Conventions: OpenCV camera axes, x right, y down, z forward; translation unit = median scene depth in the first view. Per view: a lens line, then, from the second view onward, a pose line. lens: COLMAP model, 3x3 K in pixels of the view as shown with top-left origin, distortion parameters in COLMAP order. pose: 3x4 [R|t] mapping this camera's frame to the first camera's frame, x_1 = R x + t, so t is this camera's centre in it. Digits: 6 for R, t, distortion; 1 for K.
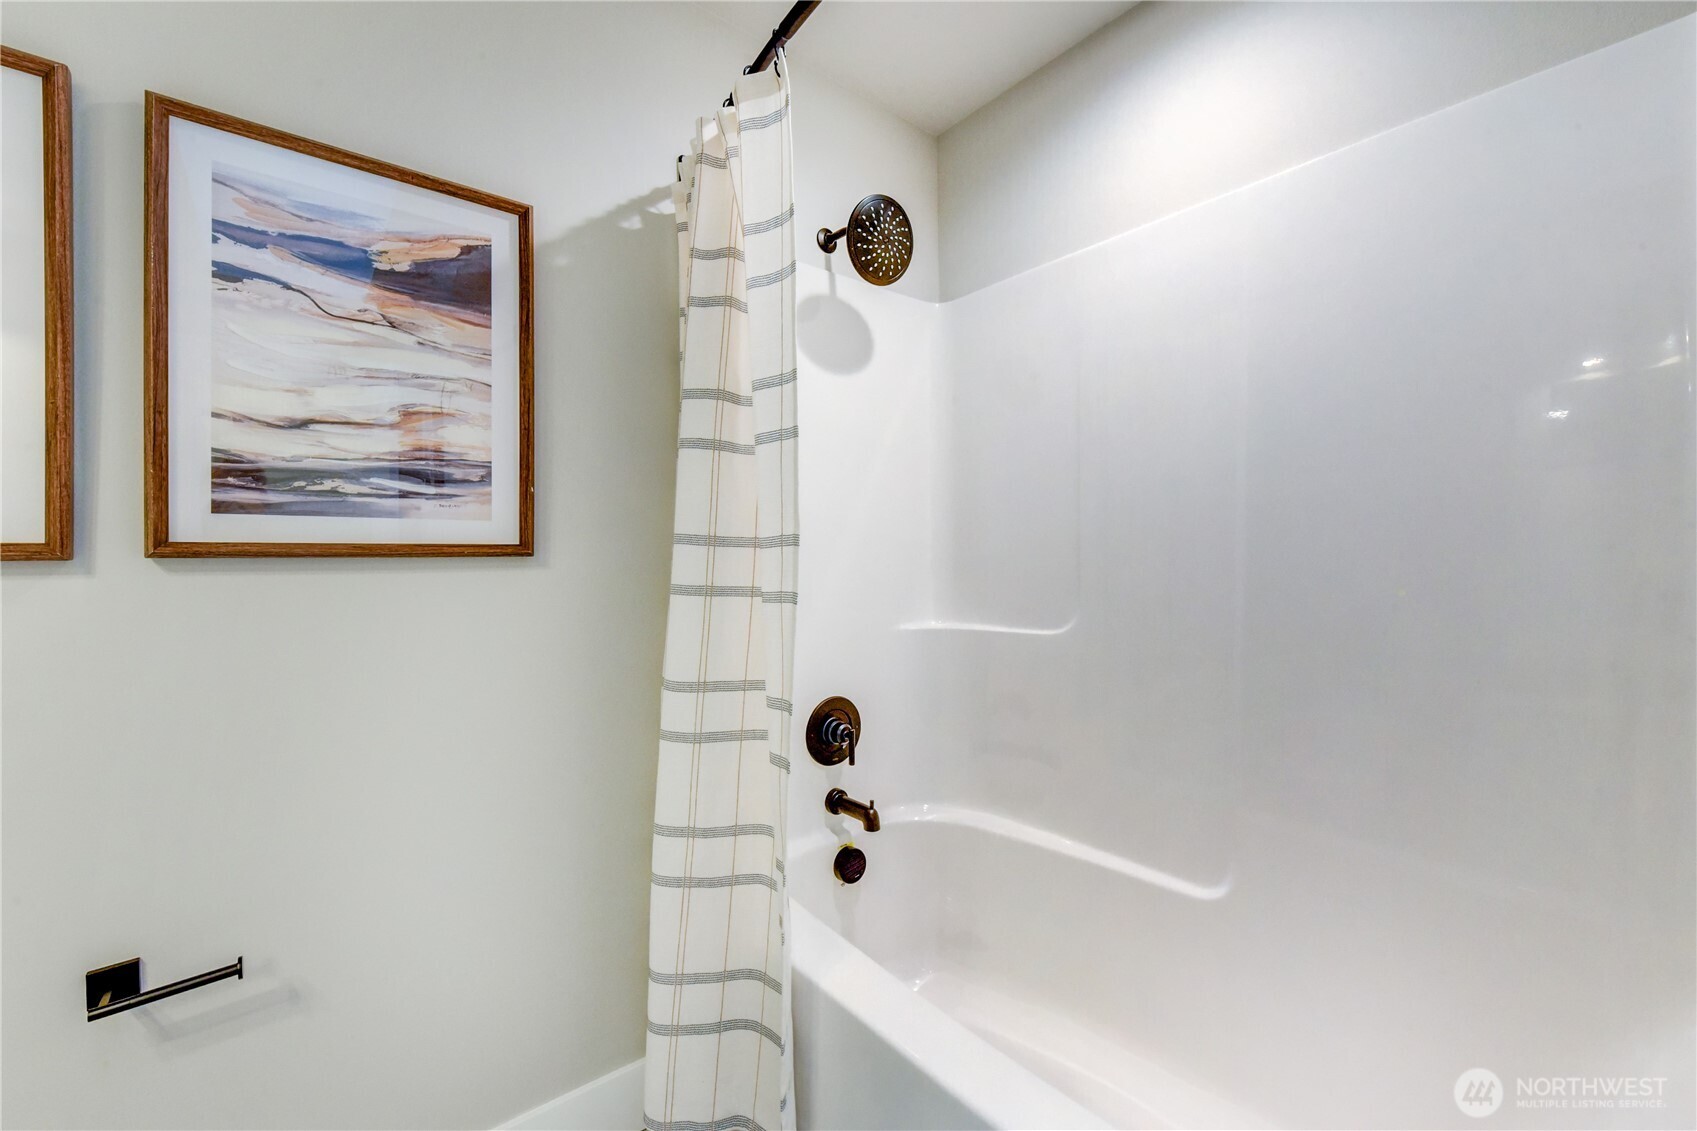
lens RADIAL K [[682.6, 0, 858.0], [0, 682.6, 566.3], [0, 0, 1]] dist [0.001177, 0.000272]
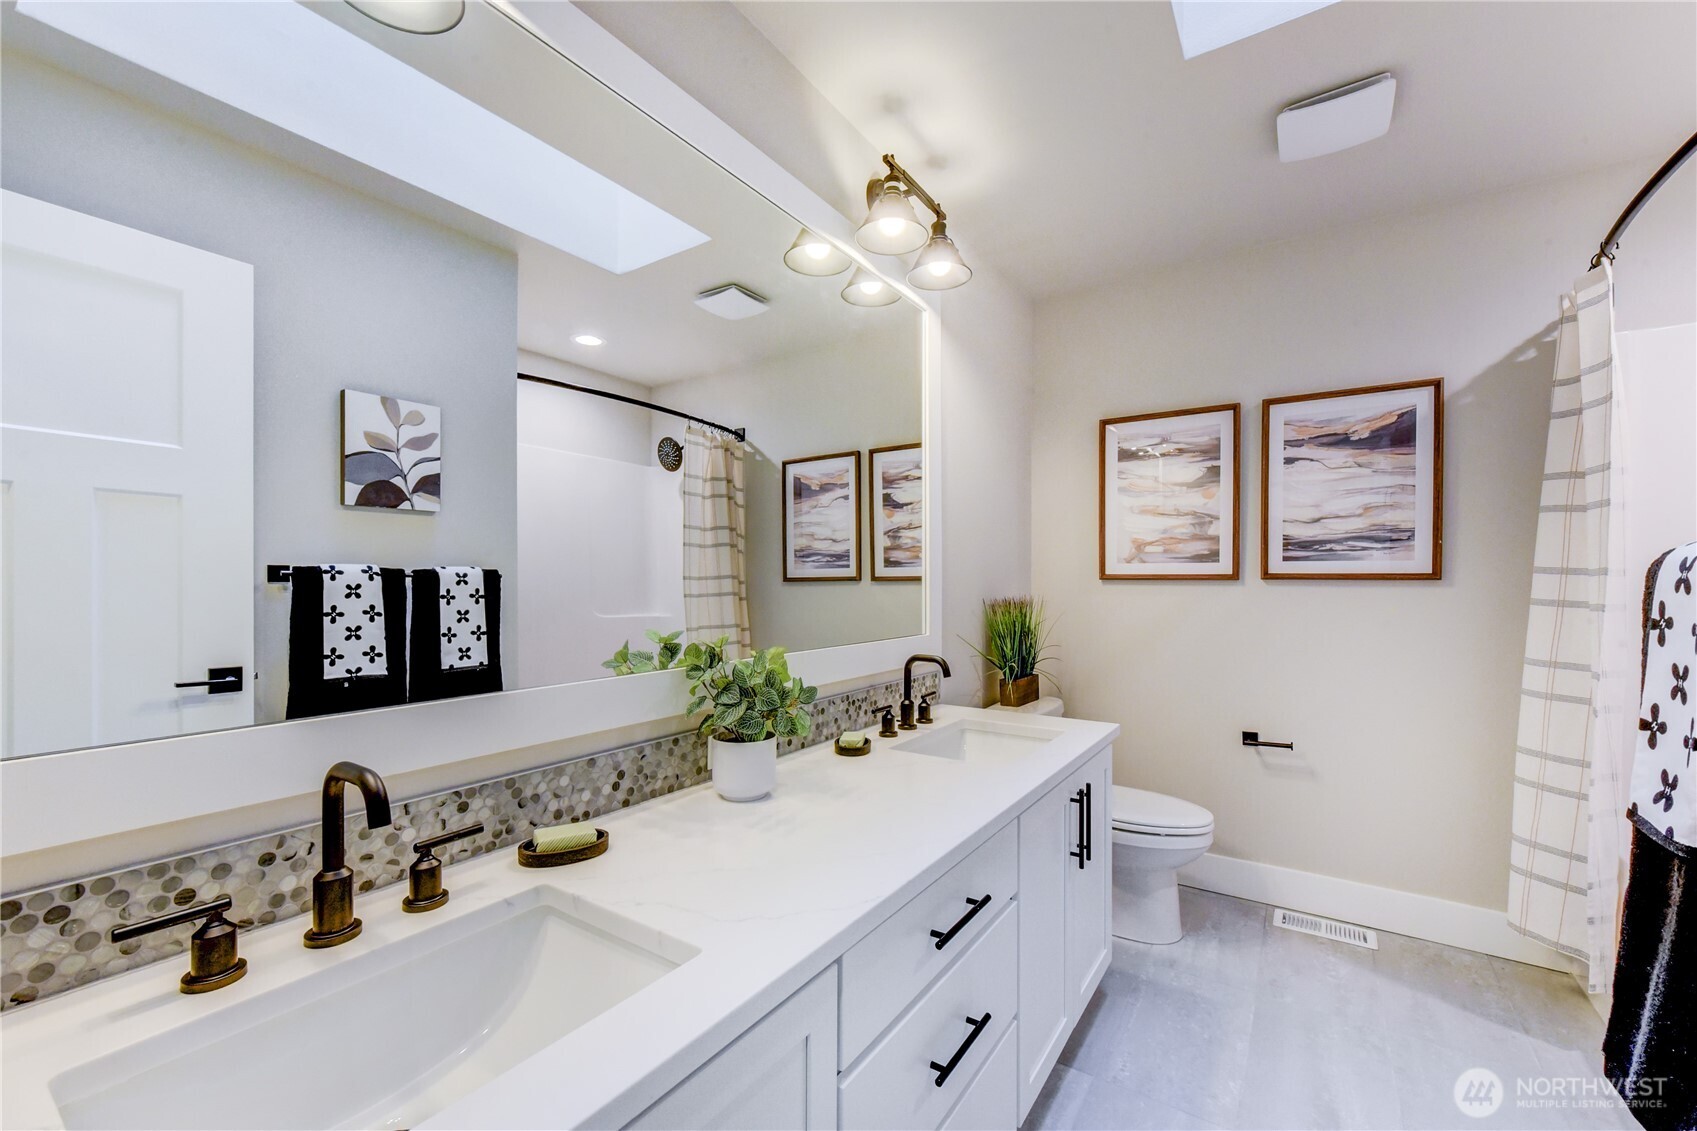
lens RADIAL K [[682.6, 0, 858.0], [0, 682.6, 566.3], [0, 0, 1]] dist [0.001177, 0.000272]
pose [[0.277266, -0.009390, -0.960747, 0.841294], [-0.017566, 0.999736, -0.014841, 0.002625], [0.960633, 0.020992, 0.277027, -0.975143]]
